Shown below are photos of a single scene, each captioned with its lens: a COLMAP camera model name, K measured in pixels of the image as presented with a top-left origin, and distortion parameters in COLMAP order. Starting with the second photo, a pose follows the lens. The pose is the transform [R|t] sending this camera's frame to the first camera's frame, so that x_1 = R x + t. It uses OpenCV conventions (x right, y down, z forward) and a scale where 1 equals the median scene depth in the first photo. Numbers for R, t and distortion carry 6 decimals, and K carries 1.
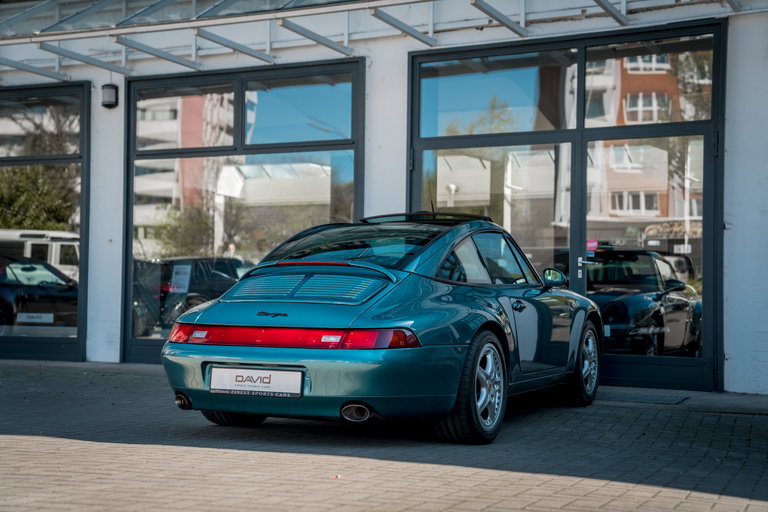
lens RADIAL K [[1125.3, 0, 384.0], [0, 1125.3, 256.0], [0, 0, 1]] dist [0.100644, 0.011164]
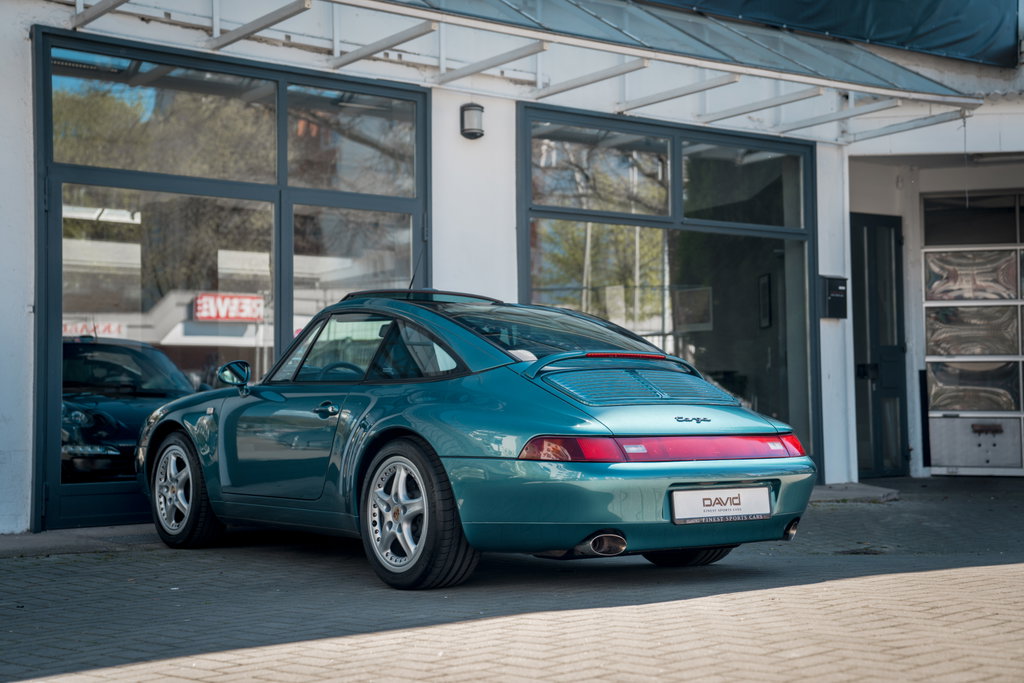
lens RADIAL K [[1499.4, 0, 512.0], [0, 1499.4, 341.5], [0, 0, 1]] dist [0.292719, 0.047332]
pose [[0.477684, 0.029960, 0.878020, -0.629975], [-0.029016, 0.999411, -0.018316, 0.009202], [-0.878052, -0.016727, 0.478272, 0.328220]]
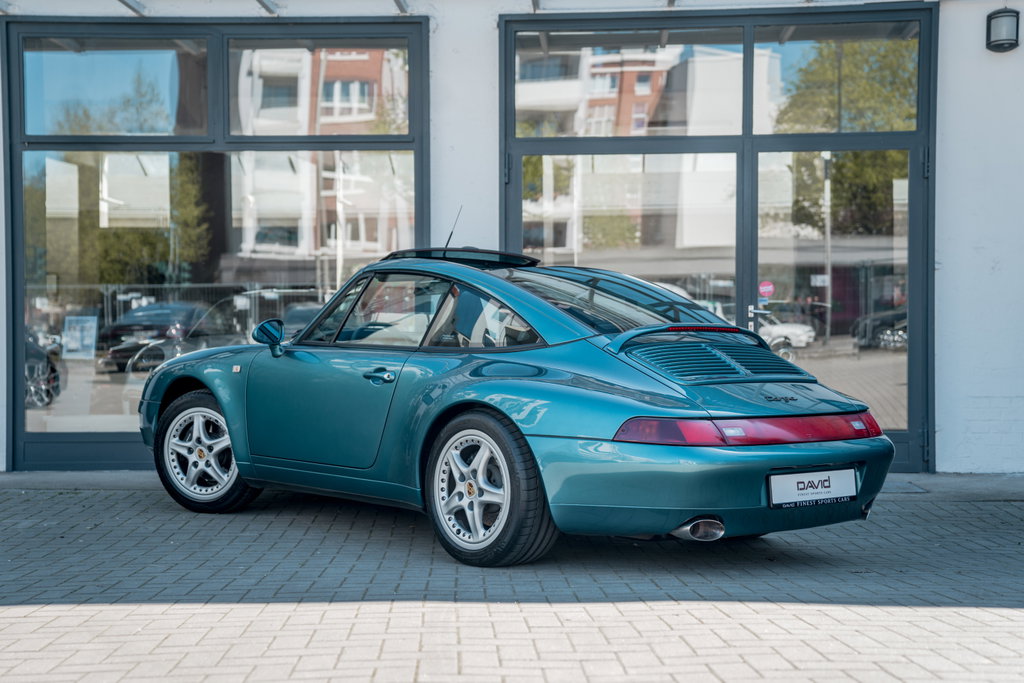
lens RADIAL K [[1507.4, 0, 512.0], [0, 1507.4, 341.5], [0, 0, 1]] dist [0.163883, 0.034552]
pose [[0.916522, -0.010345, 0.399850, -0.356824], [-0.000901, 0.999610, 0.027926, -0.002567], [-0.399982, -0.025955, 0.916155, 0.119780]]
